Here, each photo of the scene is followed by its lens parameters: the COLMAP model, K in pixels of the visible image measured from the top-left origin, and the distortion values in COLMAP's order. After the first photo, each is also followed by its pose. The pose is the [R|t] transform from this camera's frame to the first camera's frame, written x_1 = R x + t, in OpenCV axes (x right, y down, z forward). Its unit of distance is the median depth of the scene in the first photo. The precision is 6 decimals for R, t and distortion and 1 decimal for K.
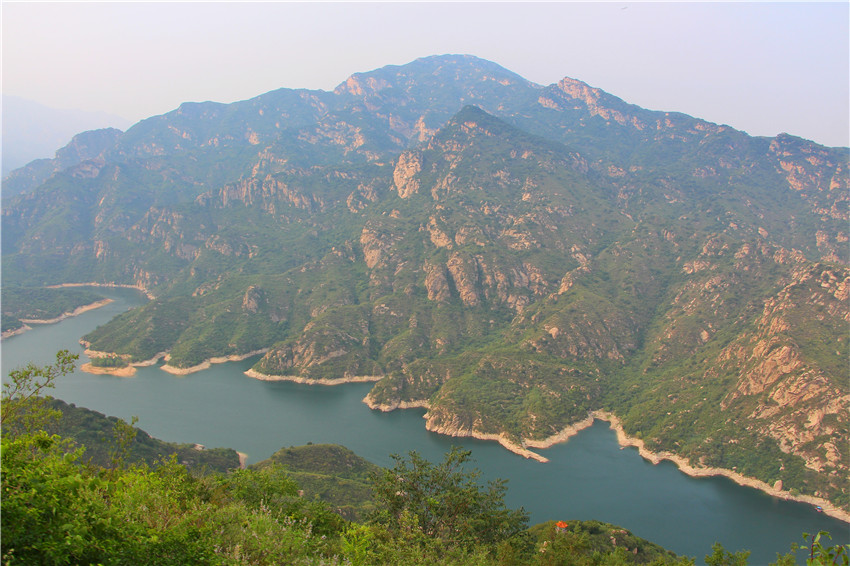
lens RADIAL K [[700.1, 0, 425.0], [0, 700.1, 283.0], [0, 0, 1]] dist [-0.195529, 0.167441]
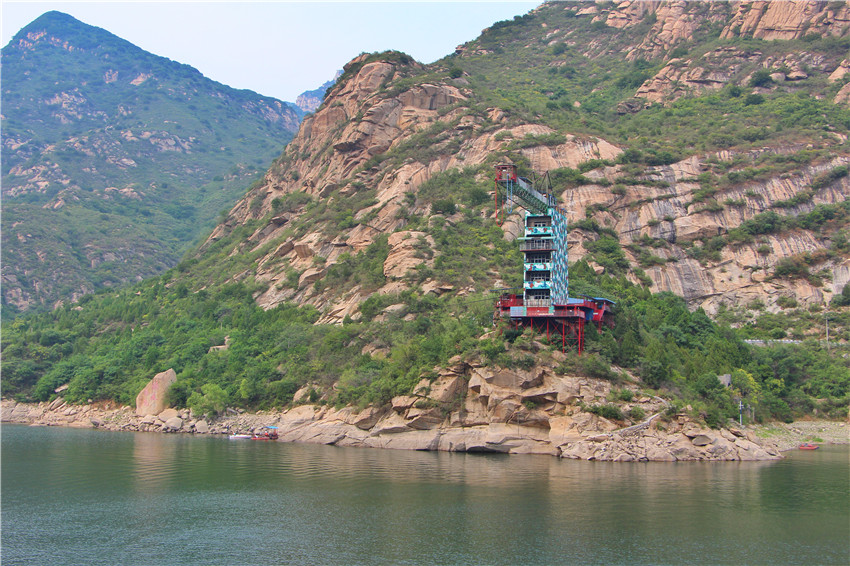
lens RADIAL K [[1109.3, 0, 425.0], [0, 1109.3, 283.0], [0, 0, 1]] dist [-0.007476, 0.490268]
pose [[0.994112, -0.022268, 0.106044, 0.493131], [0.049689, 0.963376, -0.263510, 0.316131], [-0.096293, 0.267228, 0.958810, 0.531953]]
